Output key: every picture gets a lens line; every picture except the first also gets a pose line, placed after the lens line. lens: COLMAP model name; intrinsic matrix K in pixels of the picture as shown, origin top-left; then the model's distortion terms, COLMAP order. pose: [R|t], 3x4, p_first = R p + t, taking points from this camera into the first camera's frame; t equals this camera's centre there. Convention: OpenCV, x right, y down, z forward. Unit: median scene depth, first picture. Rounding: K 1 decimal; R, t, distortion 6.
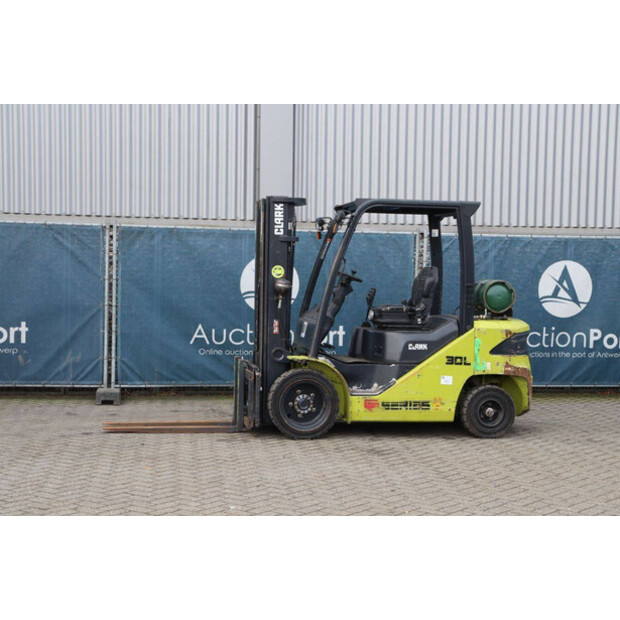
lens RADIAL K [[1060.8, 0, 311.5], [0, 1060.8, 306.0], [0, 0, 1]] dist [0.181260, 0.000000]
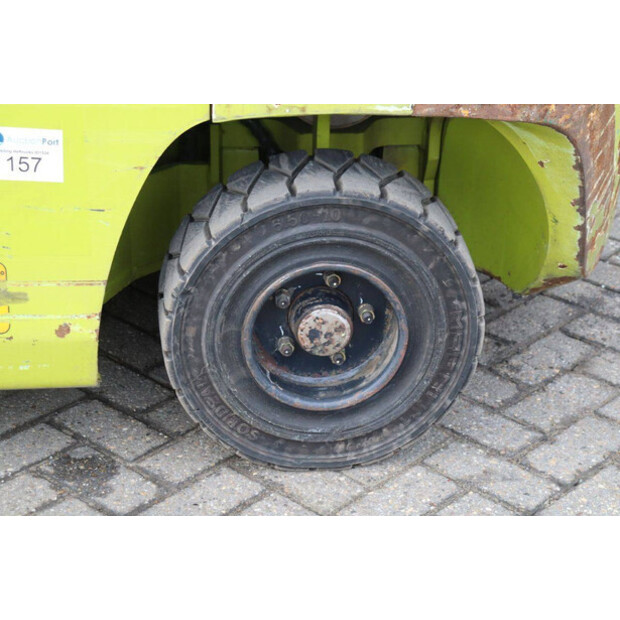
lens RADIAL K [[1462.8, 0, 309.0], [0, 1462.8, 309.2], [0, 0, 1]] dist [0.328830, 0.000000]
pose [[0.996013, 0.032996, -0.082887, 0.184213], [0.004335, 0.910092, 0.414384, 0.002448], [0.089108, -0.413091, 0.906320, 0.799823]]
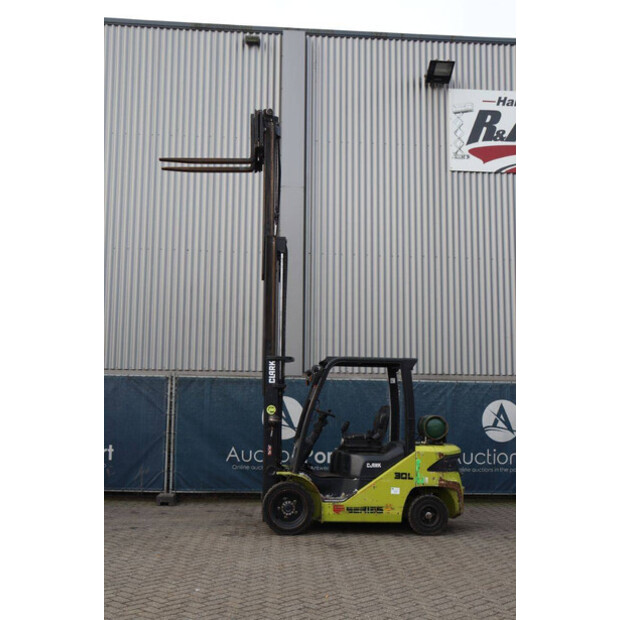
lens RADIAL K [[745.4, 0, 306.0], [0, 745.4, 309.7], [0, 0, 1]] dist [0.012881, 0.000000]
pose [[0.995080, -0.015884, -0.097798, 0.109765], [0.000233, 0.987438, -0.158008, -0.007296], [0.099079, 0.157207, 0.982583, 0.026582]]
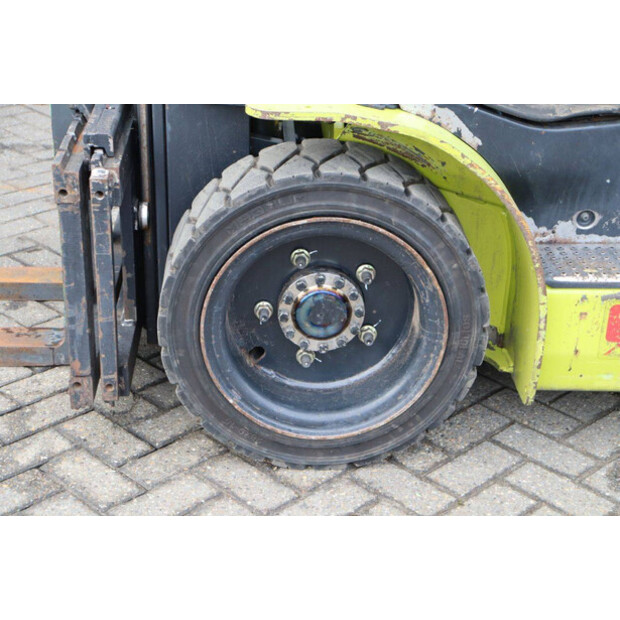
lens RADIAL K [[1162.8, 0, 308.8], [0, 1162.8, 313.9], [0, 0, 1]] dist [0.283311, 0.000000]
pose [[0.992686, 0.065029, -0.101712, 0.013984], [-0.018872, 0.915755, 0.401293, -0.003551], [0.119239, -0.396438, 0.910285, 0.764313]]
